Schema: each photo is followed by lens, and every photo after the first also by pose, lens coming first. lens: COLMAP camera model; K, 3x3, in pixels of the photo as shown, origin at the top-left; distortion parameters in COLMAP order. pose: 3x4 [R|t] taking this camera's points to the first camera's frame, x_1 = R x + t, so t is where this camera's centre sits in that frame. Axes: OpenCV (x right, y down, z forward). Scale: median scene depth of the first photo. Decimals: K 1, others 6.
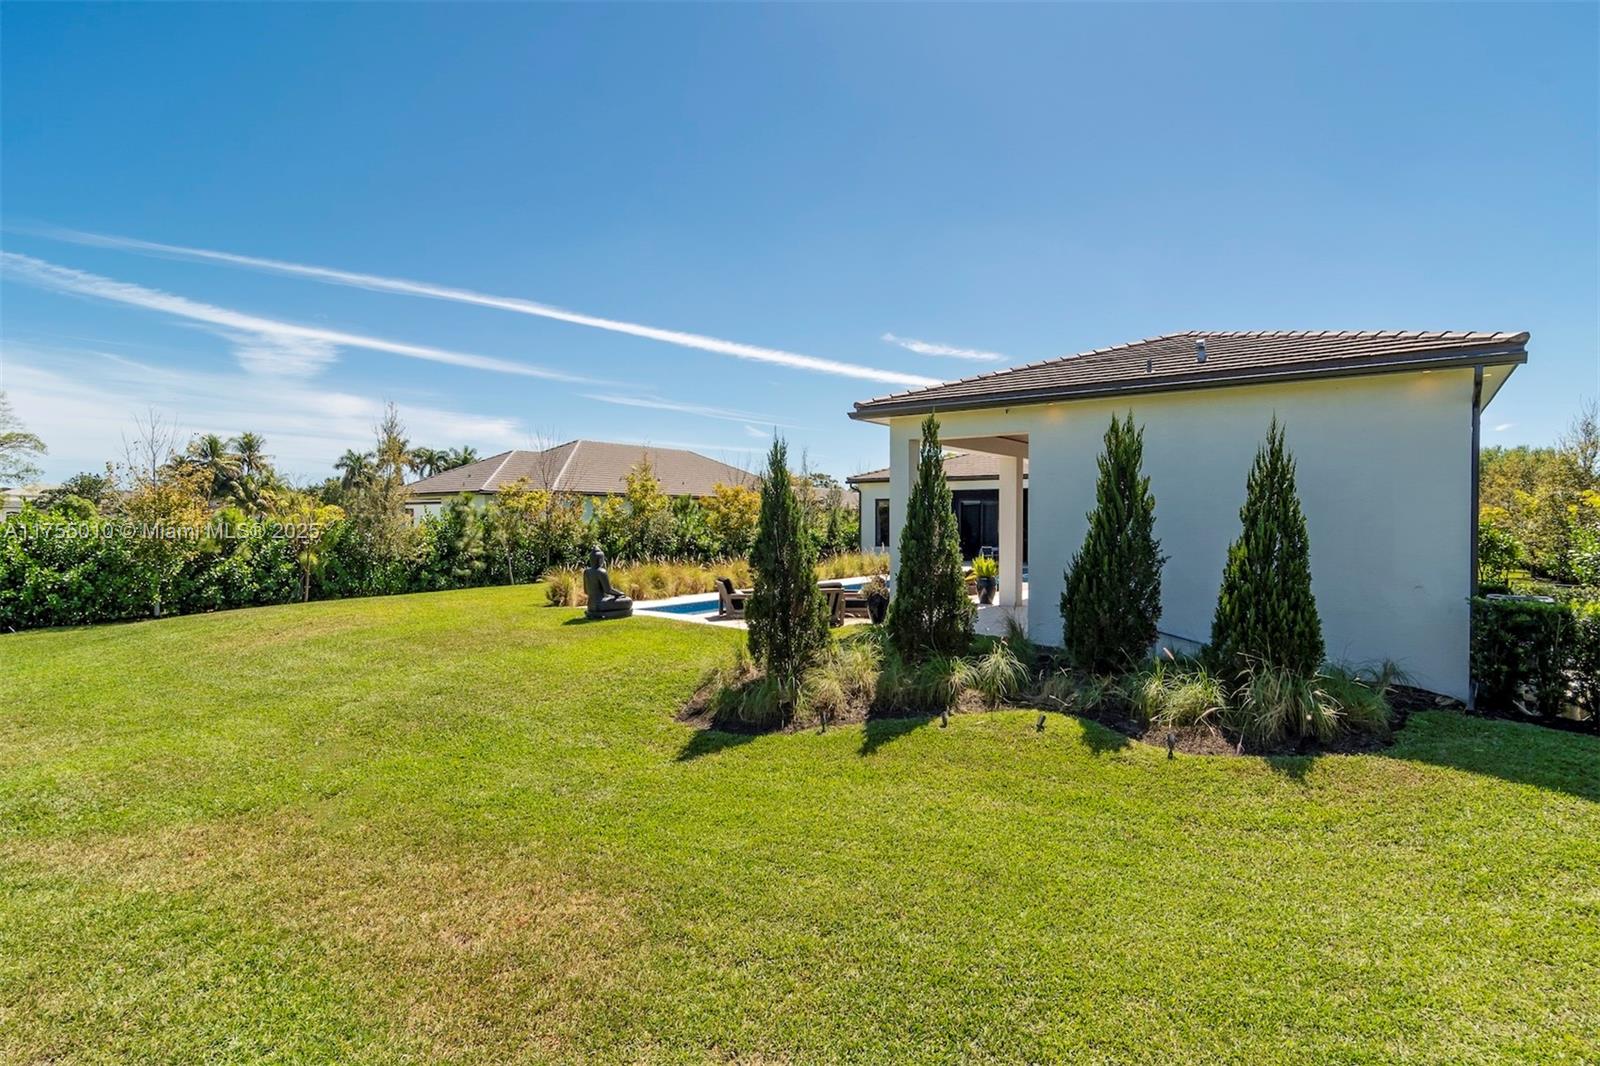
lens RADIAL K [[780.5, 0, 797.4], [0, 780.5, 527.9], [0, 0, 1]] dist [-0.005691, -0.000064]
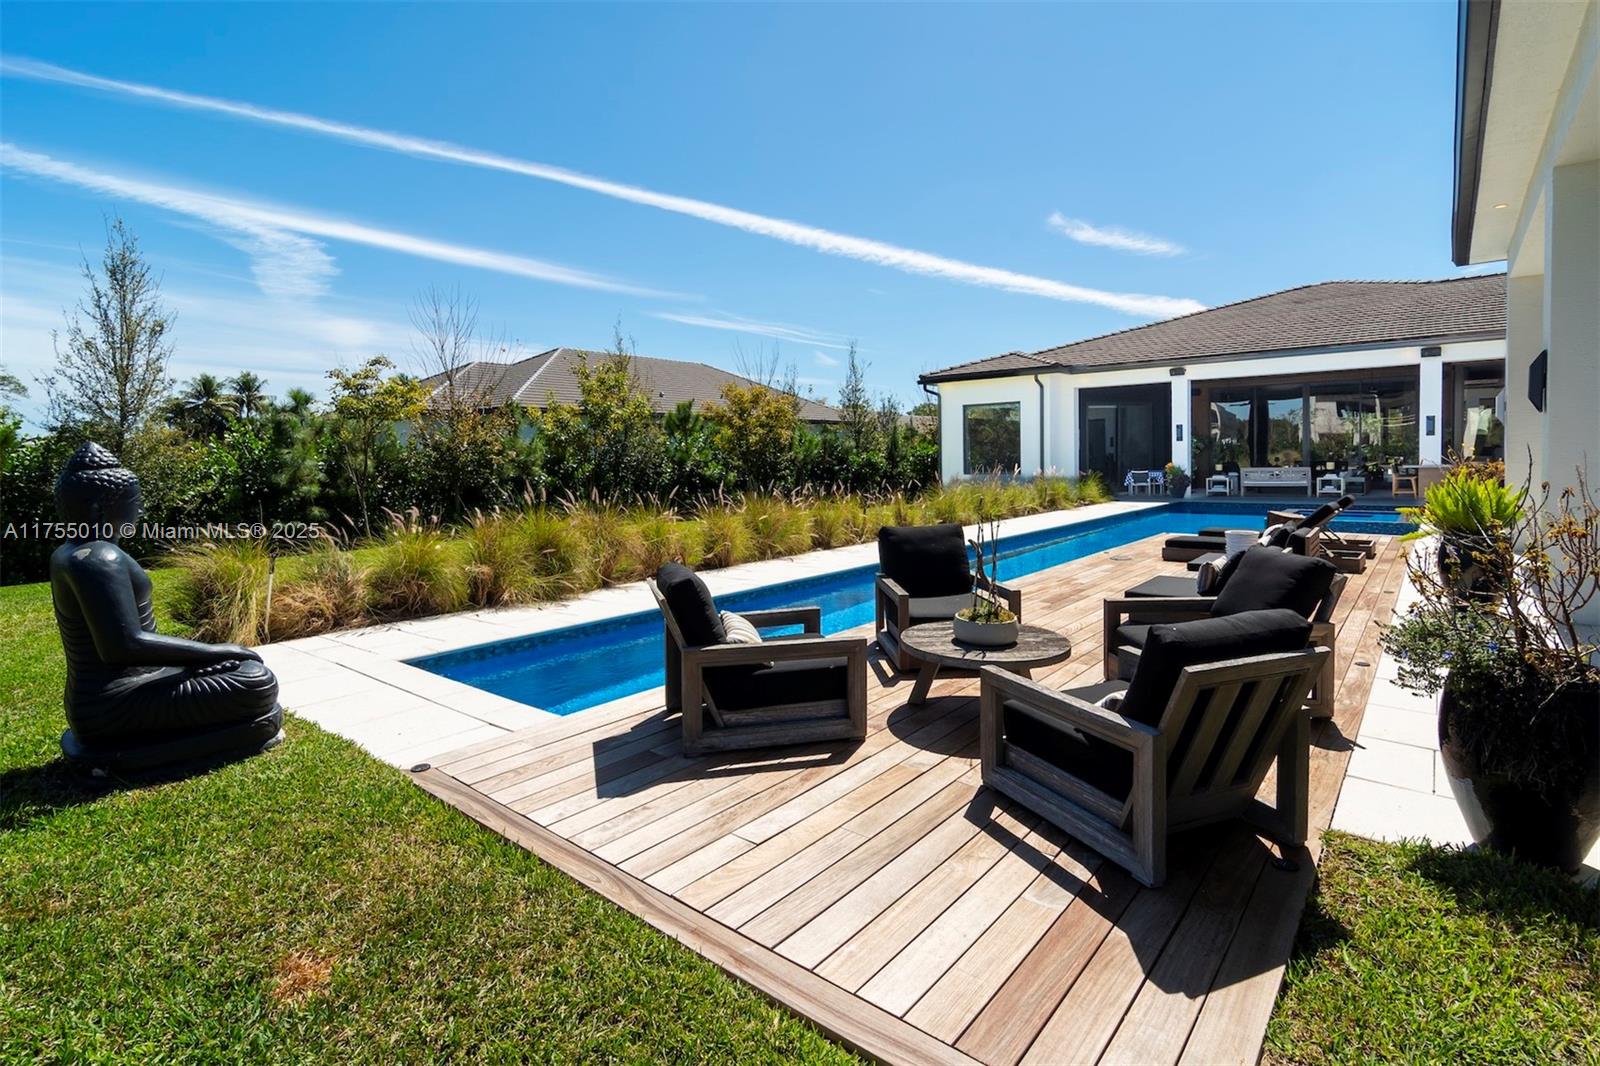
lens RADIAL K [[780.5, 0, 809.5], [0, 780.5, 529.7], [0, 0, 1]] dist [-0.005691, -0.000064]
pose [[0.999579, -0.015851, -0.024294, -0.020224], [0.017815, 0.996399, 0.082890, 0.013379], [0.022893, -0.083288, 0.996262, 0.318284]]
